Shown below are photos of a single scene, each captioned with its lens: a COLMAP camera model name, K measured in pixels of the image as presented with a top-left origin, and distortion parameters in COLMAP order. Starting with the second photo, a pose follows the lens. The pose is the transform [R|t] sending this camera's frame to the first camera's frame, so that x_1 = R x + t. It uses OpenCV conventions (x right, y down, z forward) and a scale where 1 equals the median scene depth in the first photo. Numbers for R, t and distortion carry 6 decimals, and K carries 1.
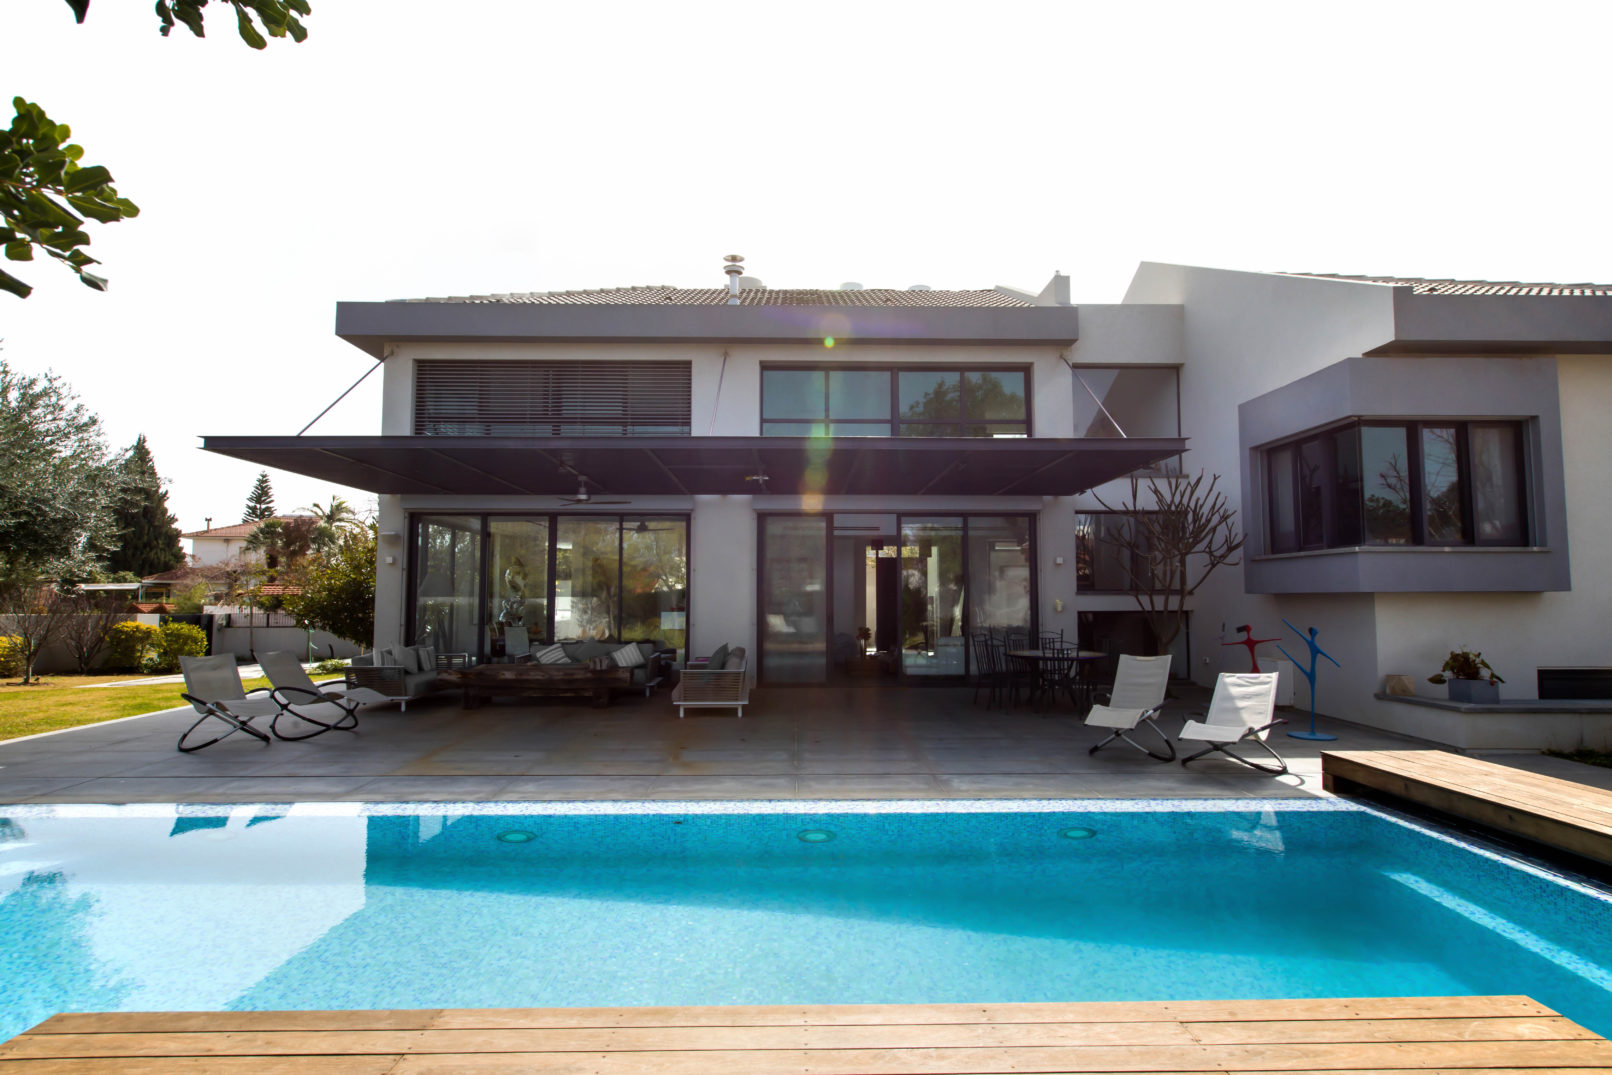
lens RADIAL K [[847.2, 0, 806.0], [0, 847.2, 537.5], [0, 0, 1]] dist [-0.000359, 0.000003]
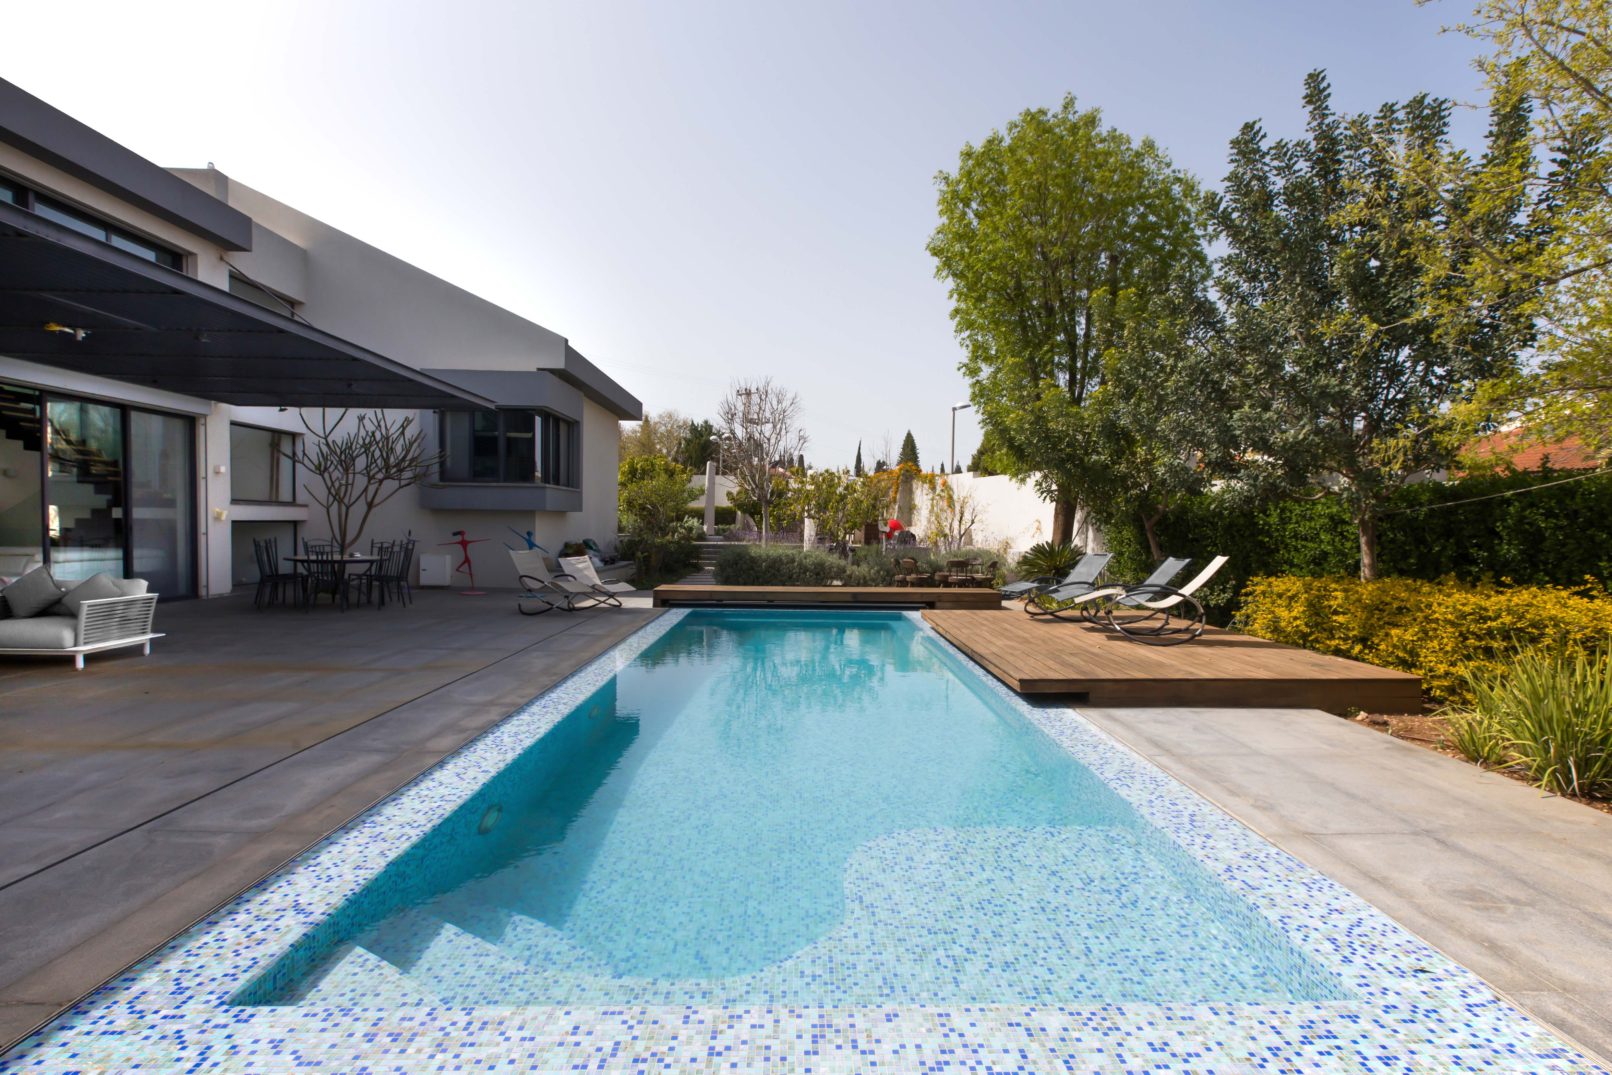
lens RADIAL K [[723.4, 0, 806.0], [0, 723.4, 537.5], [0, 0, 1]] dist [0.000476, 0.000032]
pose [[-0.001138, -0.016778, 0.999859, -0.719344], [-0.089022, 0.995891, 0.016610, 0.041935], [-0.996029, -0.088991, -0.002627, 0.413999]]
